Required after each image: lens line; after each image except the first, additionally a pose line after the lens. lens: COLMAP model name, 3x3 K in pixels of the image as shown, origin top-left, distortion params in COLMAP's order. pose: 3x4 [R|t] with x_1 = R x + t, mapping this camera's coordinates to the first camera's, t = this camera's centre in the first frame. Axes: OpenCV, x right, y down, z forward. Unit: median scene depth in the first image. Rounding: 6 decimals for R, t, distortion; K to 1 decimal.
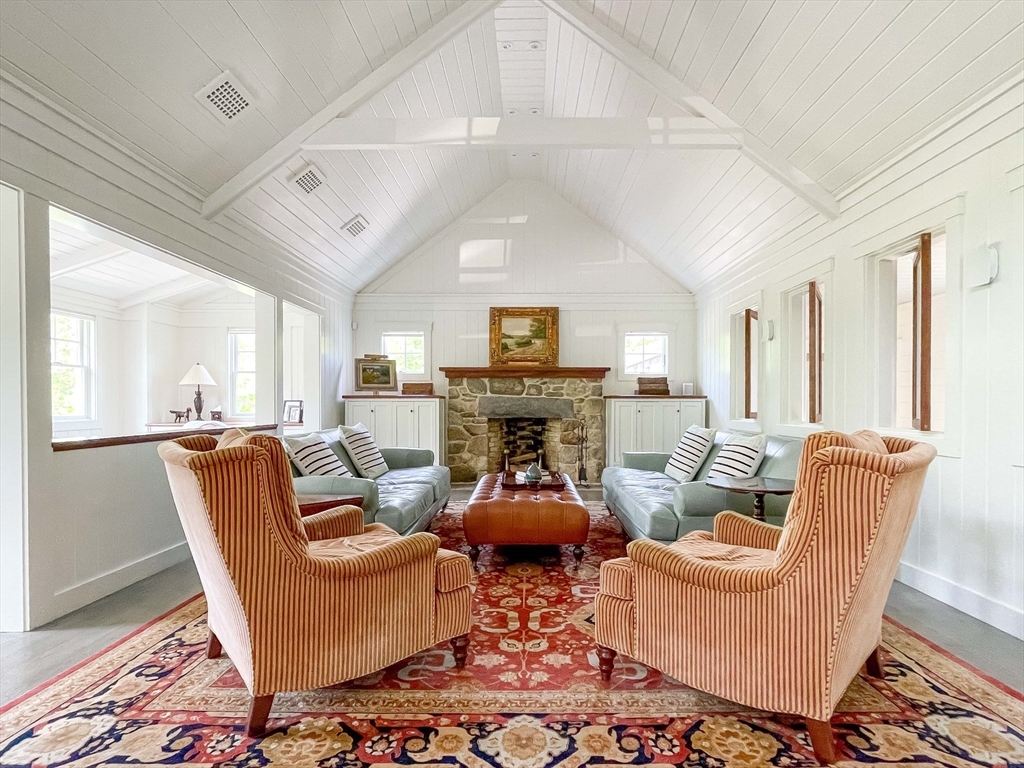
lens RADIAL K [[551.5, 0, 530.4], [0, 551.5, 411.2], [0, 0, 1]] dist [-0.002751, -0.001080]
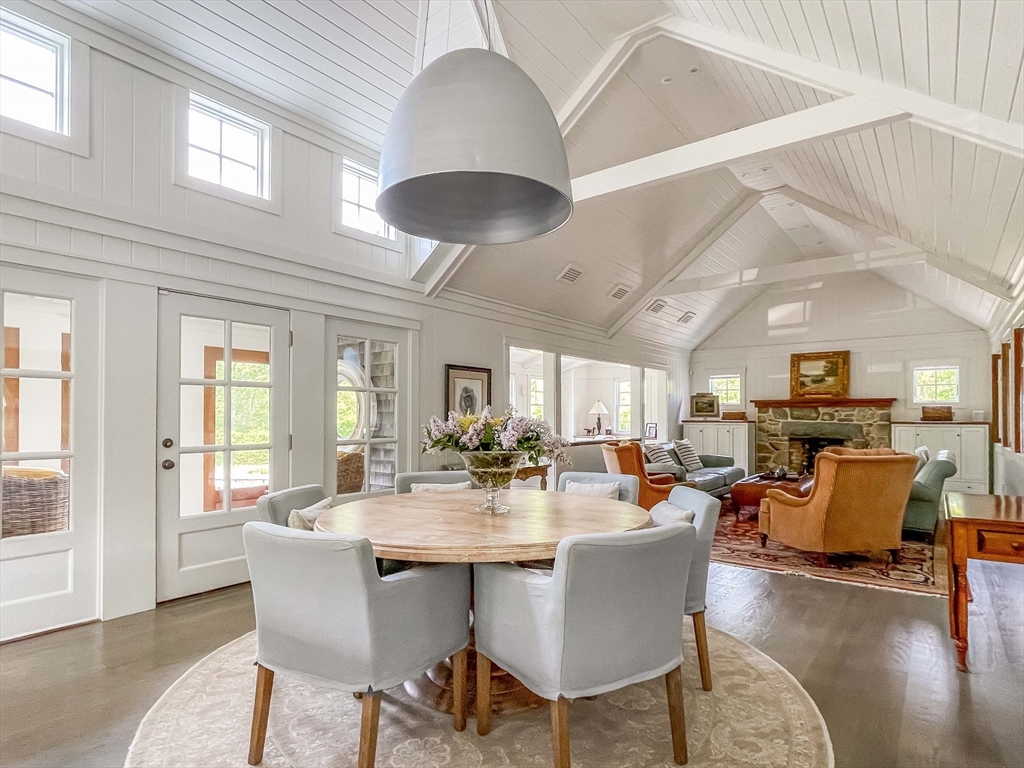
lens RADIAL K [[551.5, 0, 530.4], [0, 551.5, 411.2], [0, 0, 1]] dist [-0.002751, -0.001080]
pose [[0.804531, -0.004002, -0.593897, 0.216080], [-0.012668, 0.999634, -0.023898, -0.011516], [0.593776, 0.026750, 0.804186, -0.450855]]
